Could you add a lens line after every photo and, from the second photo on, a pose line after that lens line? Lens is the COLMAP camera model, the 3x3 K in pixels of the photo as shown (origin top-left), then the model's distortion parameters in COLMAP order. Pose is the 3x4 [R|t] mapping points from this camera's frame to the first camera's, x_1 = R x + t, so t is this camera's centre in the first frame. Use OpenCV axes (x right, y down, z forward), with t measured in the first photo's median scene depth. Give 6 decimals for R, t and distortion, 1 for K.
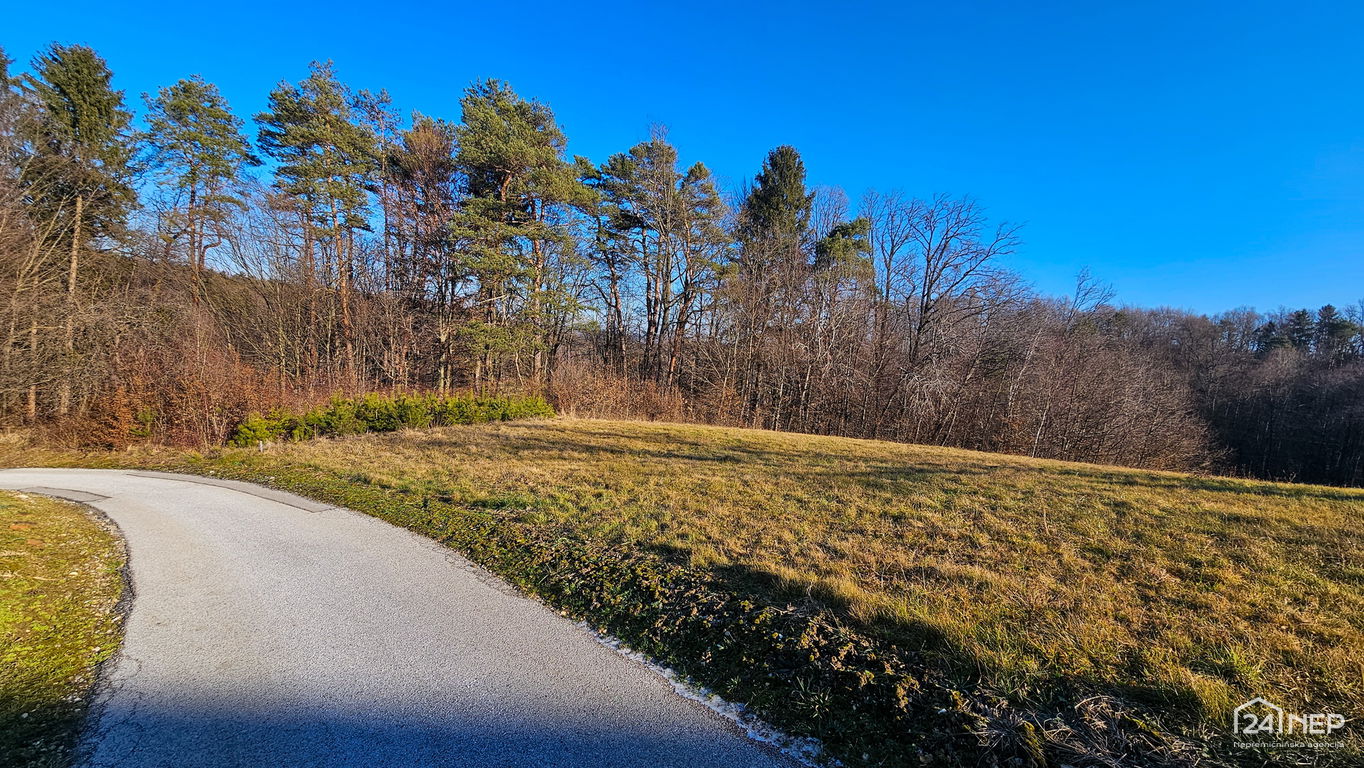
lens RADIAL K [[564.8, 0, 673.2], [0, 564.8, 384.2], [0, 0, 1]] dist [0.001205, -0.000046]
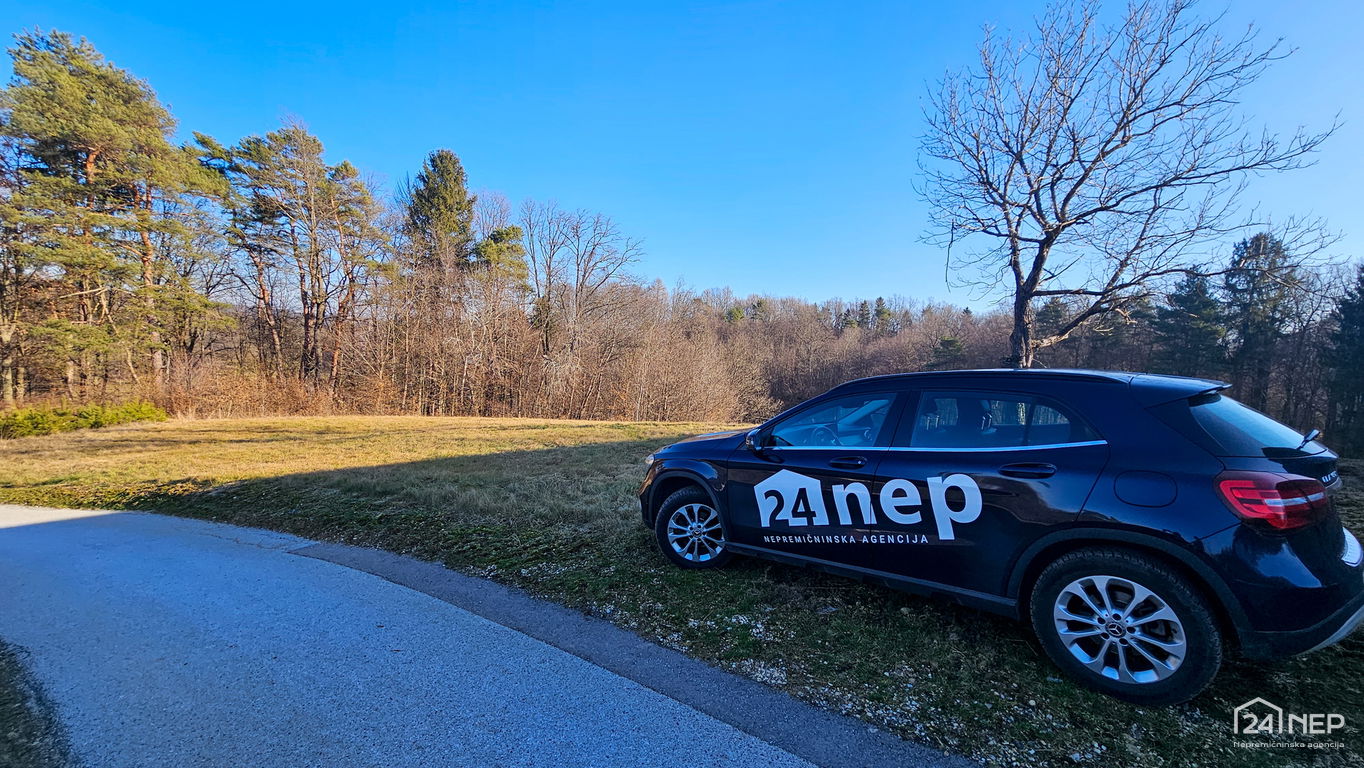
lens RADIAL K [[564.8, 0, 675.9], [0, 564.8, 387.4], [0, 0, 1]] dist [0.001205, -0.000046]
pose [[0.888888, -0.059172, 0.454287, 0.084251], [0.041196, 0.997930, 0.049376, -0.007828], [-0.456268, -0.025175, 0.889486, -0.188551]]
